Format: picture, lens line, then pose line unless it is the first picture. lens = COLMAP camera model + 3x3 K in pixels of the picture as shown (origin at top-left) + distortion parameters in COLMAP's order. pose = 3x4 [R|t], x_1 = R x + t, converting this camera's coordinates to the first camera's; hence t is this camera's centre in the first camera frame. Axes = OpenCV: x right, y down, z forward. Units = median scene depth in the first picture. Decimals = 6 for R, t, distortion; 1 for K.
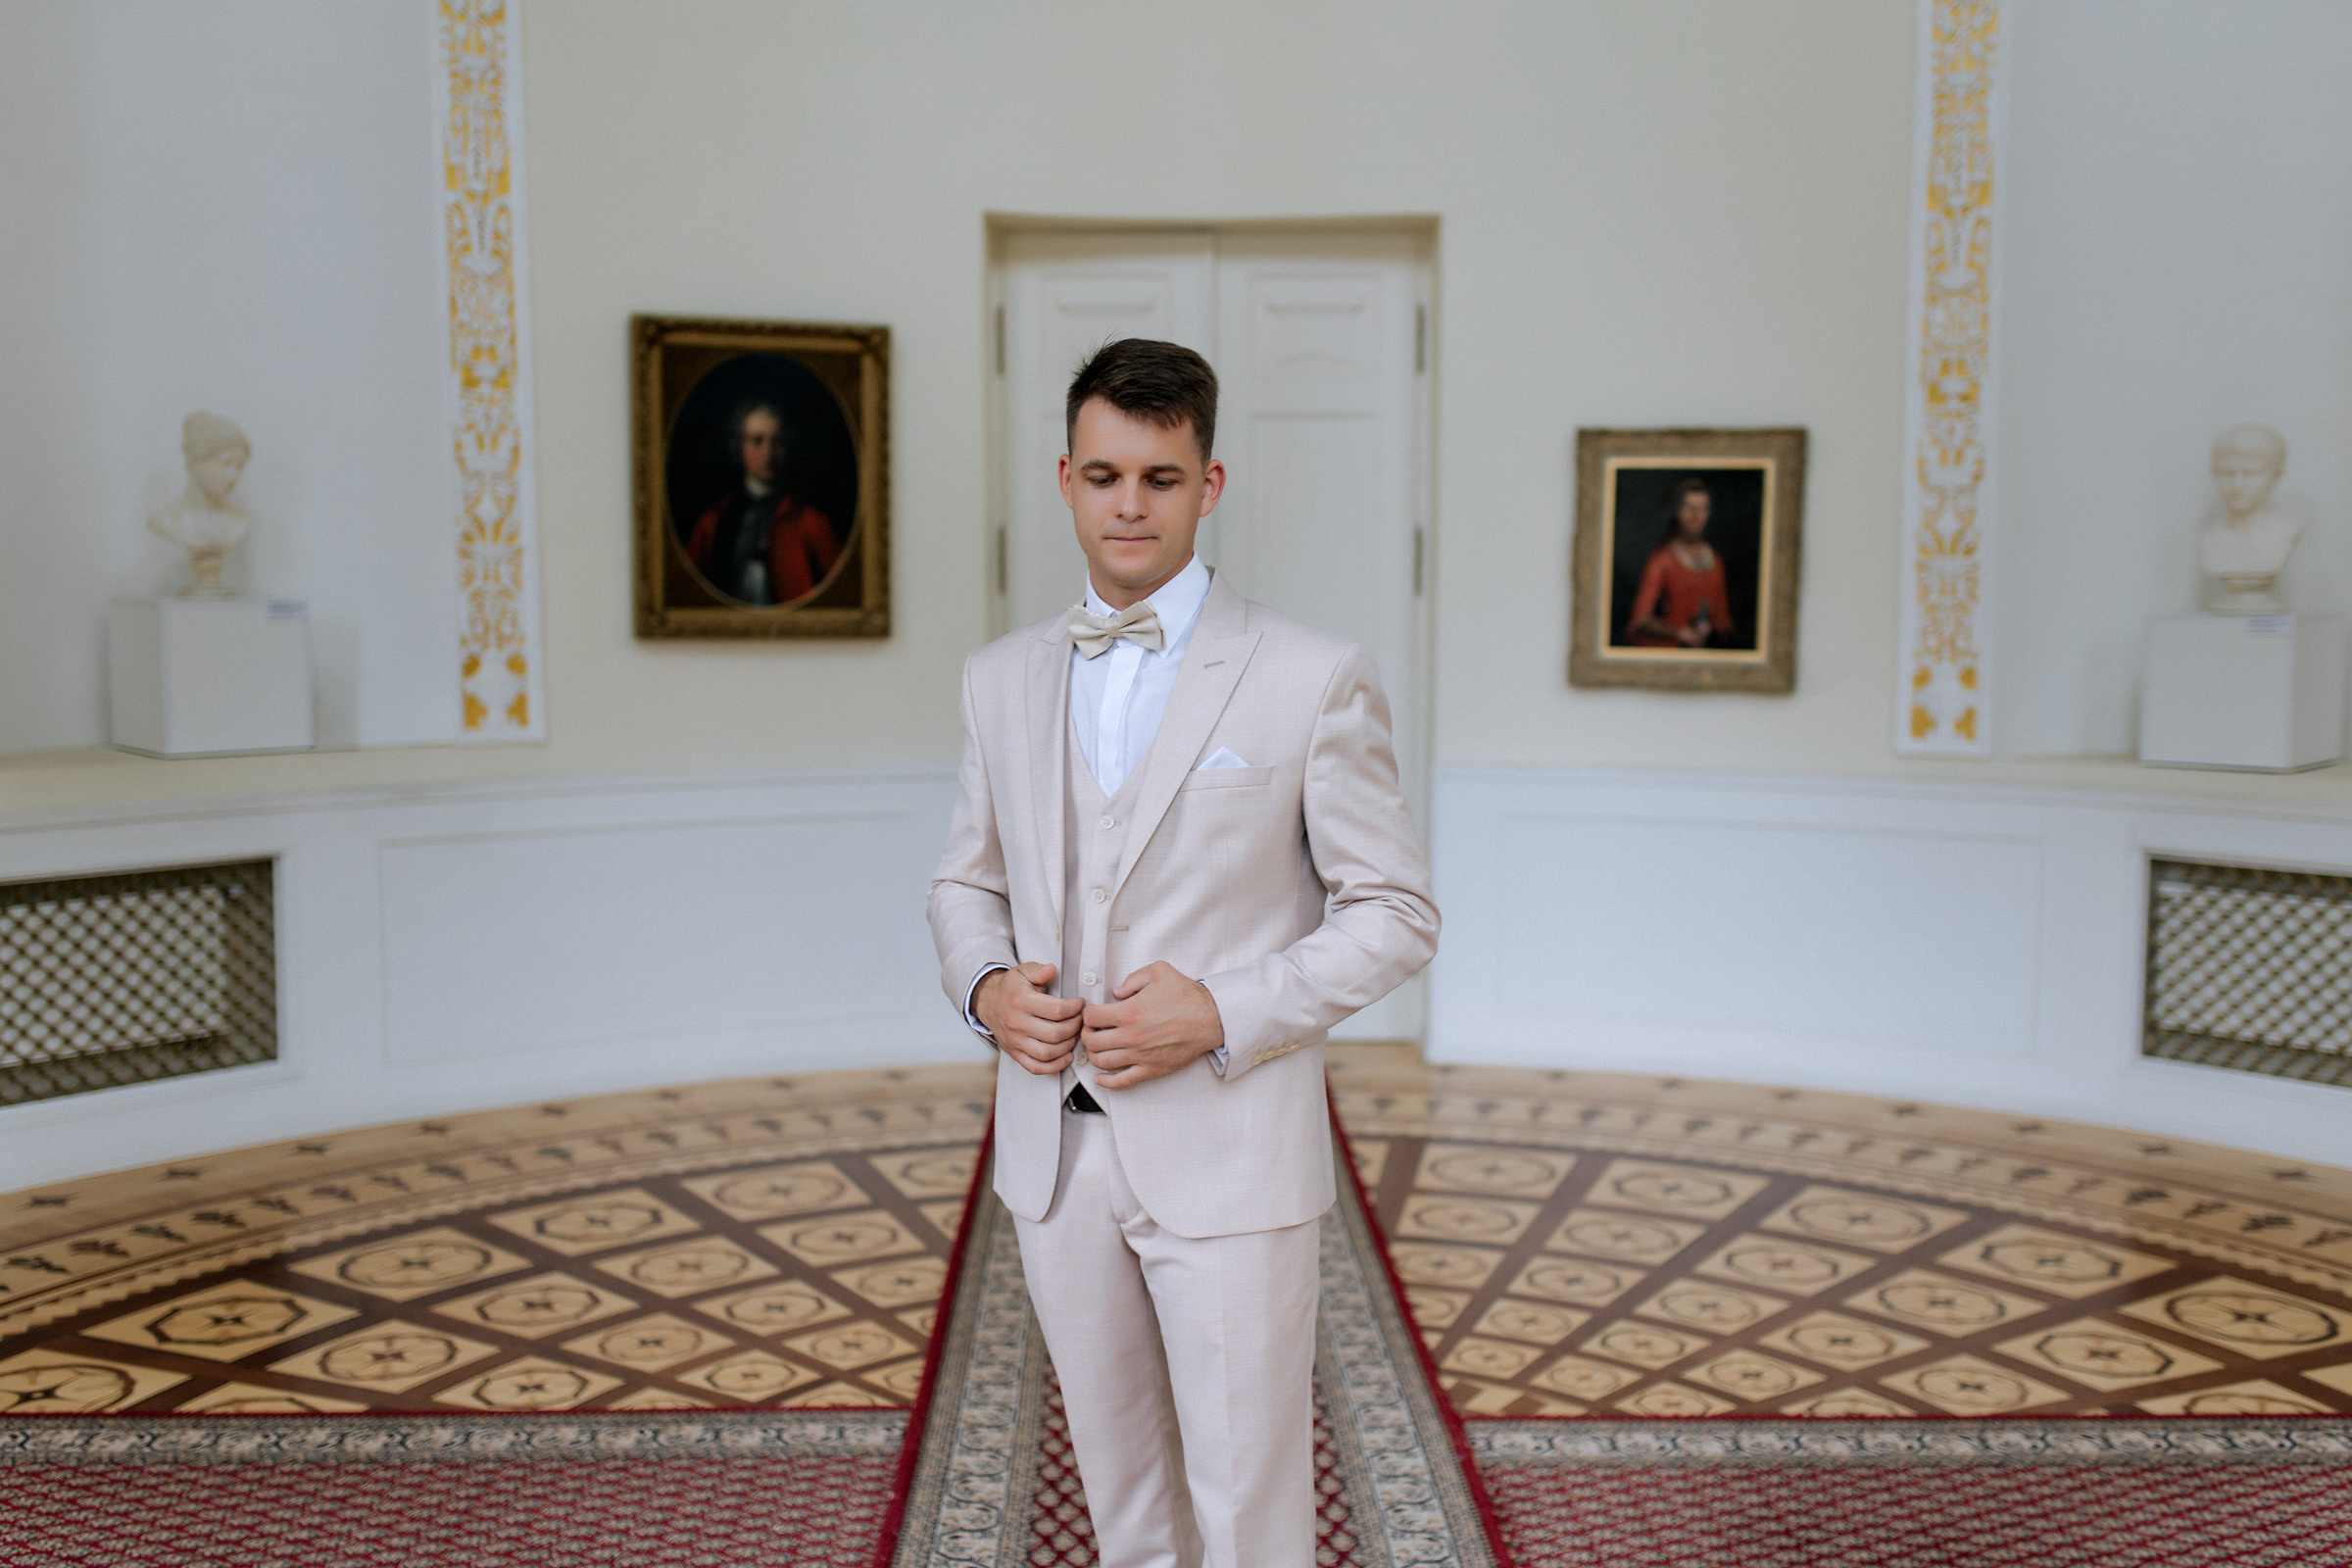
lens RADIAL K [[2261.6, 0, 1168.3], [0, 2261.6, 787.6], [0, 0, 1]] dist [0.004650, 0.017163]
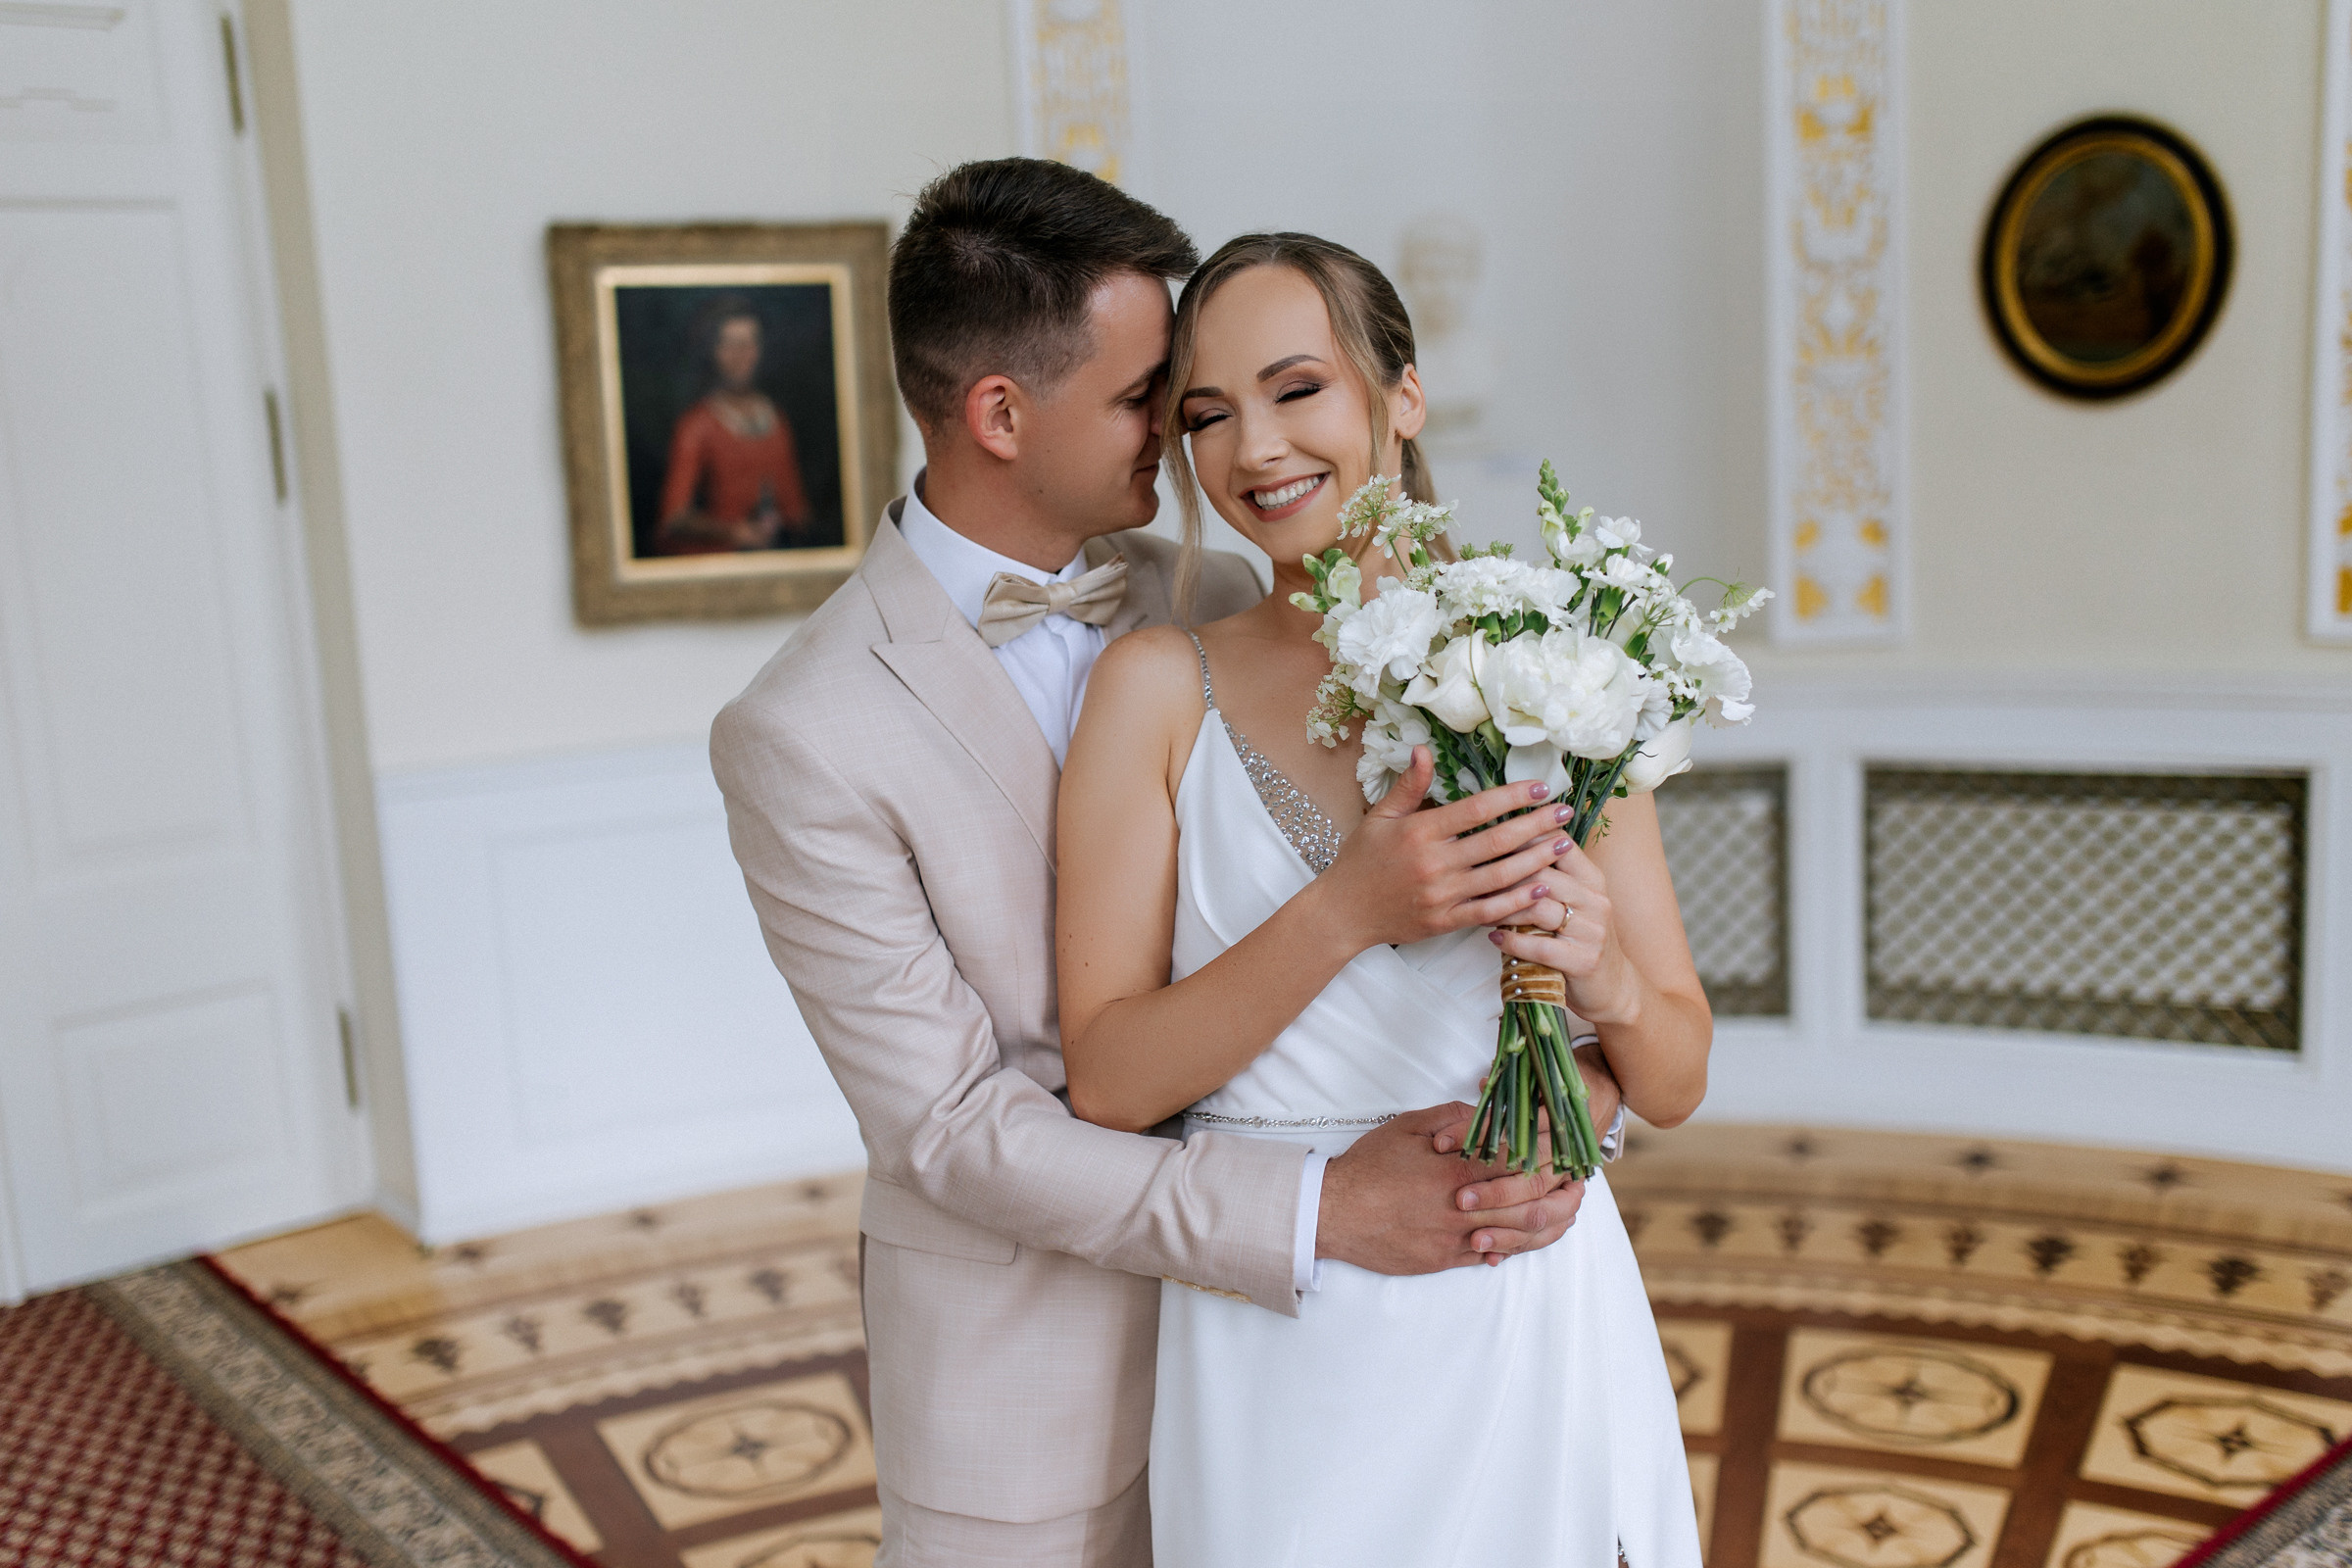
lens RADIAL K [[2312.7, 0, 1161.6], [0, 2312.7, 795.8], [0, 0, 1]] dist [0.001624, -0.000076]
pose [[0.780209, -0.144507, 0.608598, -0.113383], [0.111815, 0.989498, 0.091605, -0.043627], [-0.615444, -0.003421, 0.788174, 0.419968]]
